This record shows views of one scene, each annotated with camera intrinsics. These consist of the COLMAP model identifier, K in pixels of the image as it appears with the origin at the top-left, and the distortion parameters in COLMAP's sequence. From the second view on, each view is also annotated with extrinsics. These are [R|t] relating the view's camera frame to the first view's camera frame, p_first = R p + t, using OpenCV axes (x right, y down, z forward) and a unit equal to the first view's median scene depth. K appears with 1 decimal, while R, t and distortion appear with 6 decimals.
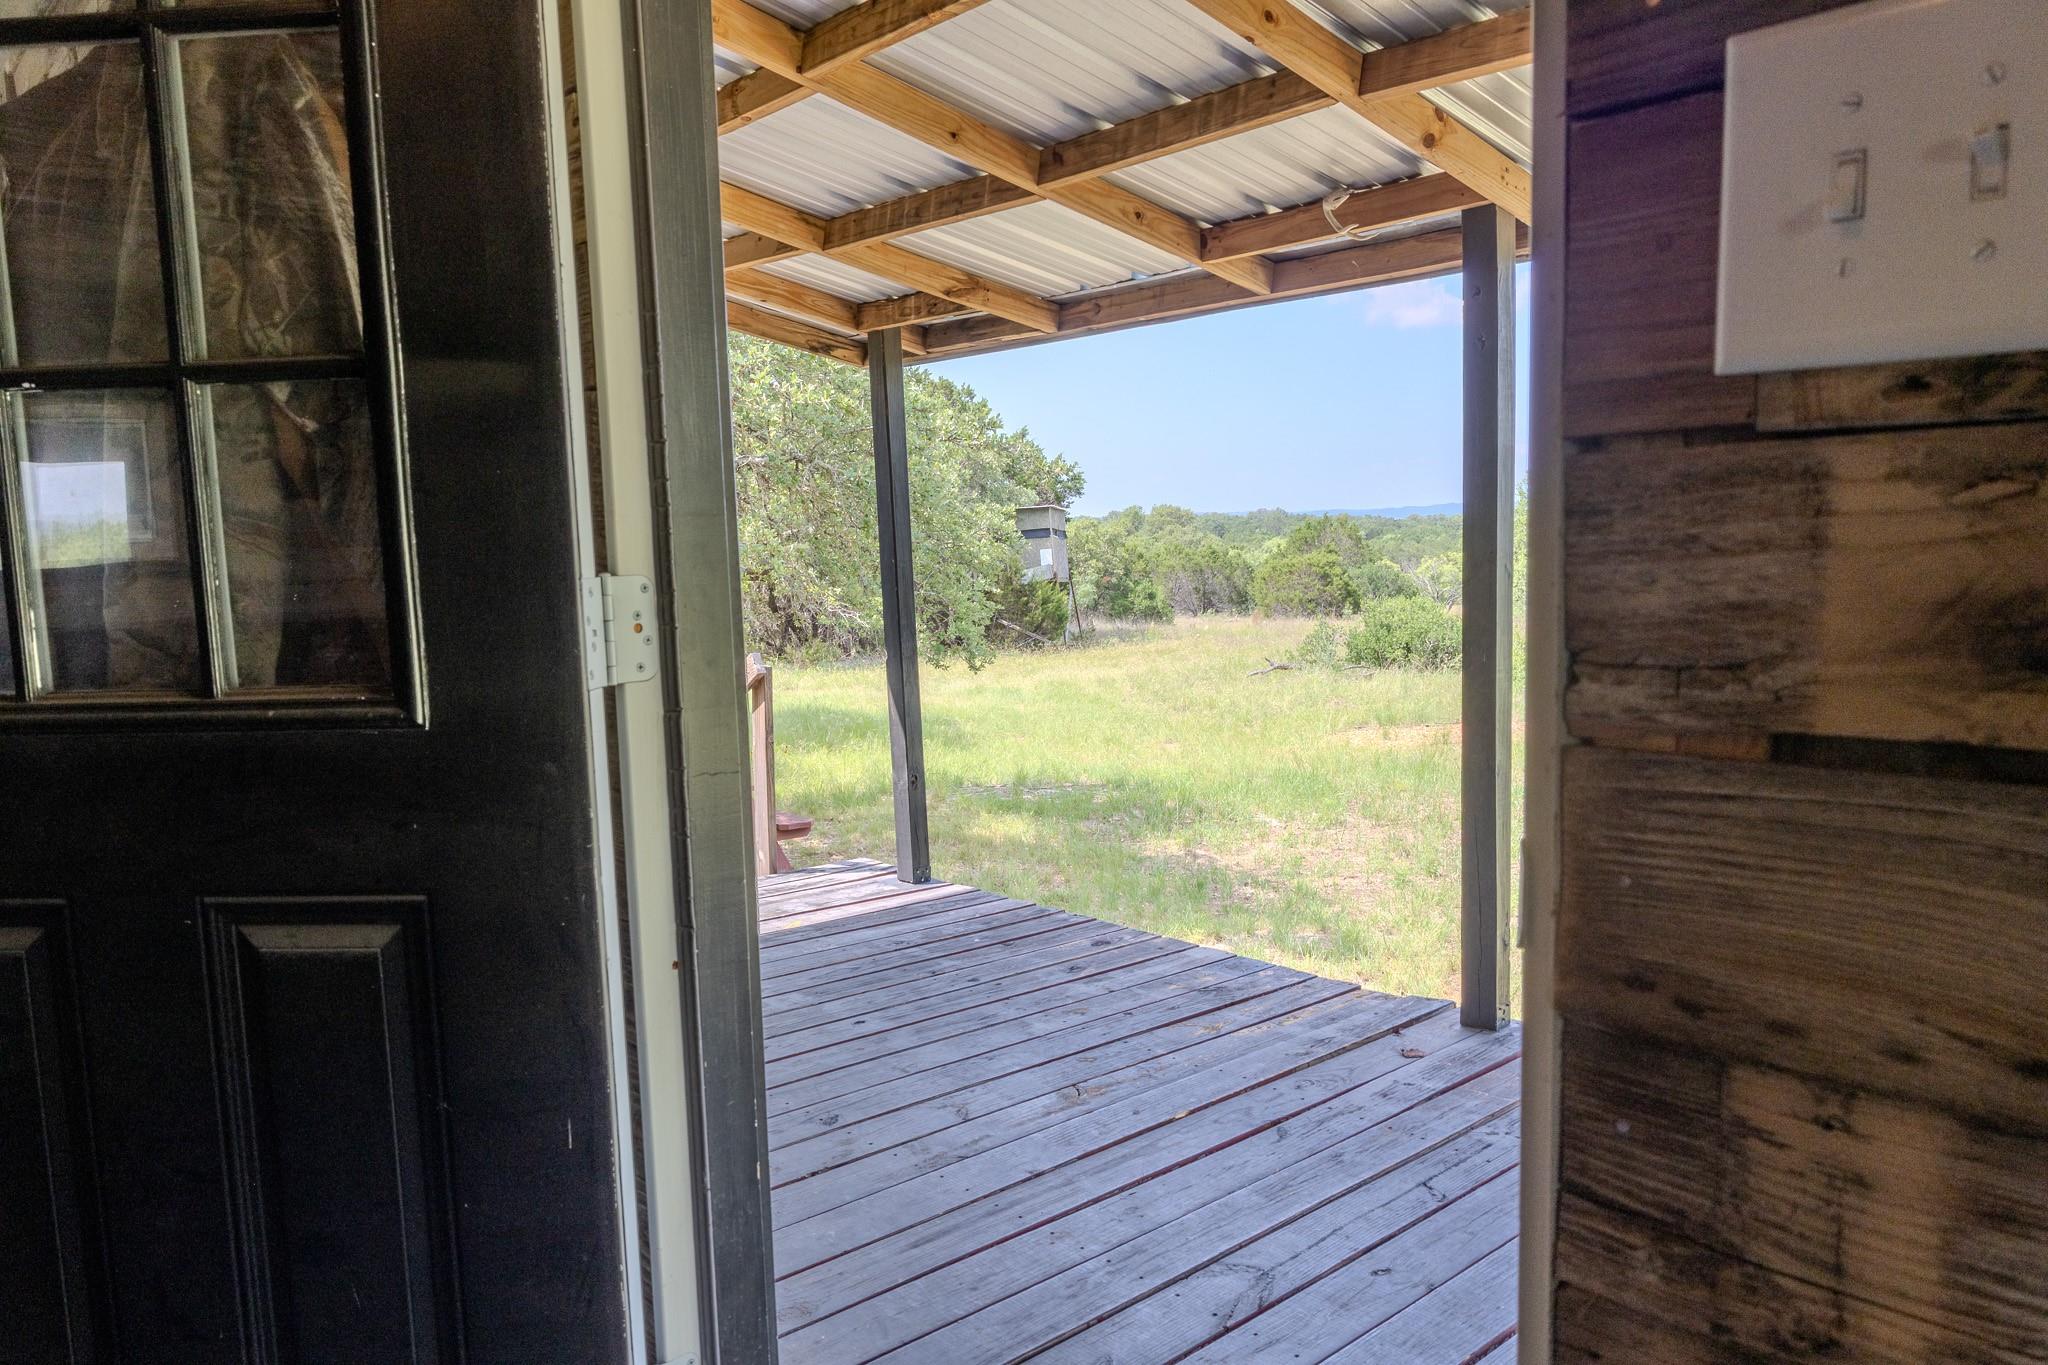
lens RADIAL K [[1391.9, 0, 1031.3], [0, 1391.9, 682.4], [0, 0, 1]] dist [0.007000, -0.008983]
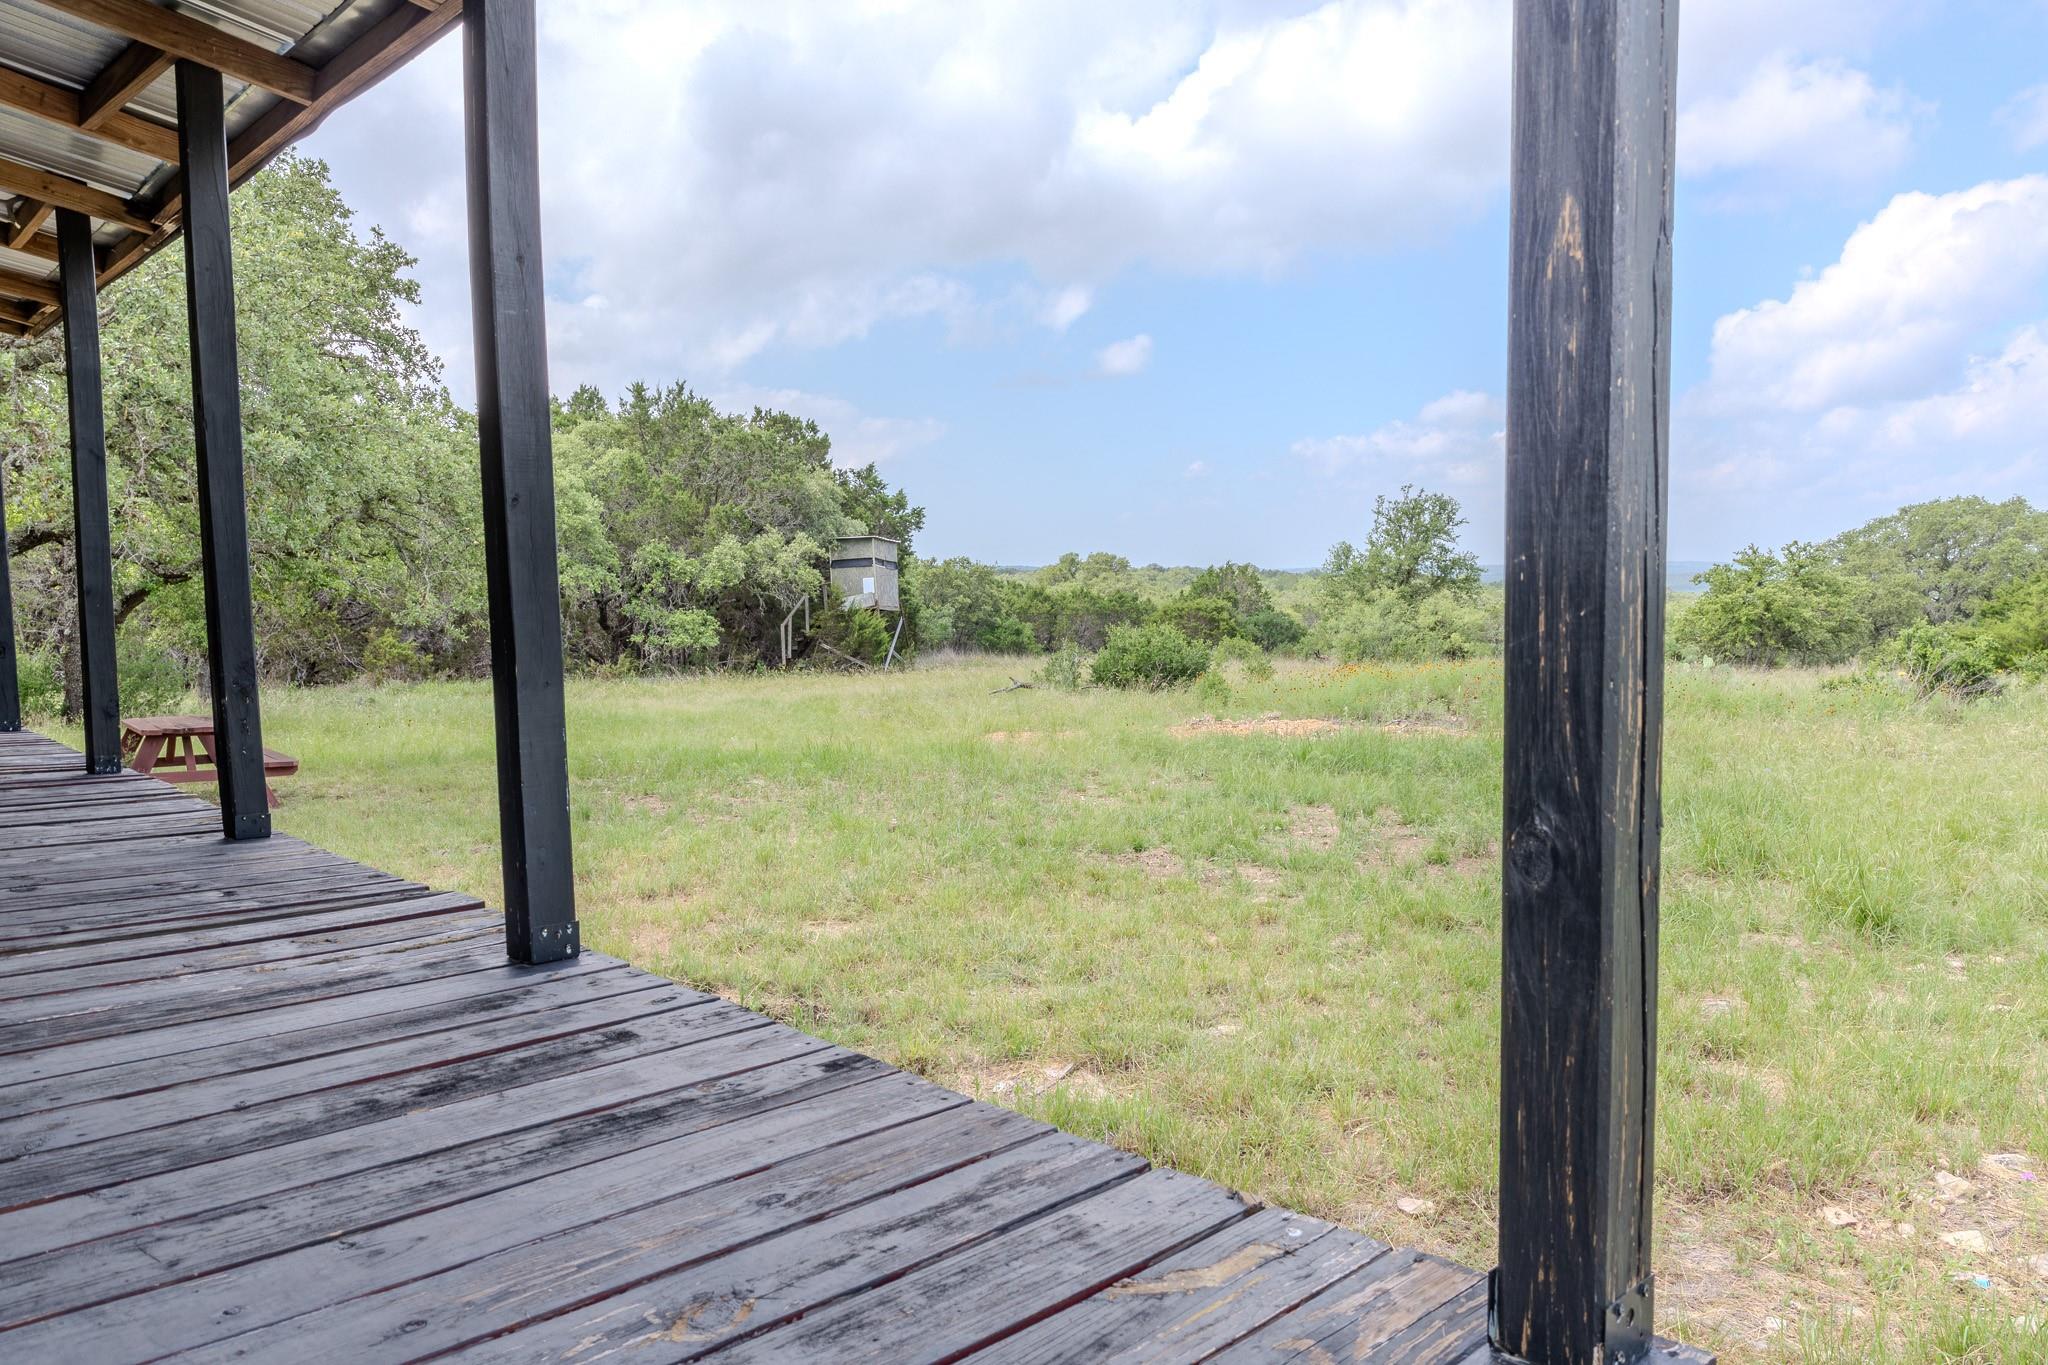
lens RADIAL K [[1391.9, 0, 1029.1], [0, 1391.9, 676.1], [0, 0, 1]] dist [0.007000, -0.008983]
pose [[0.999599, 0.025510, 0.012256, 0.847919], [-0.025000, 0.998883, -0.040091, 0.118464], [-0.013265, 0.039768, 0.999121, -0.293588]]
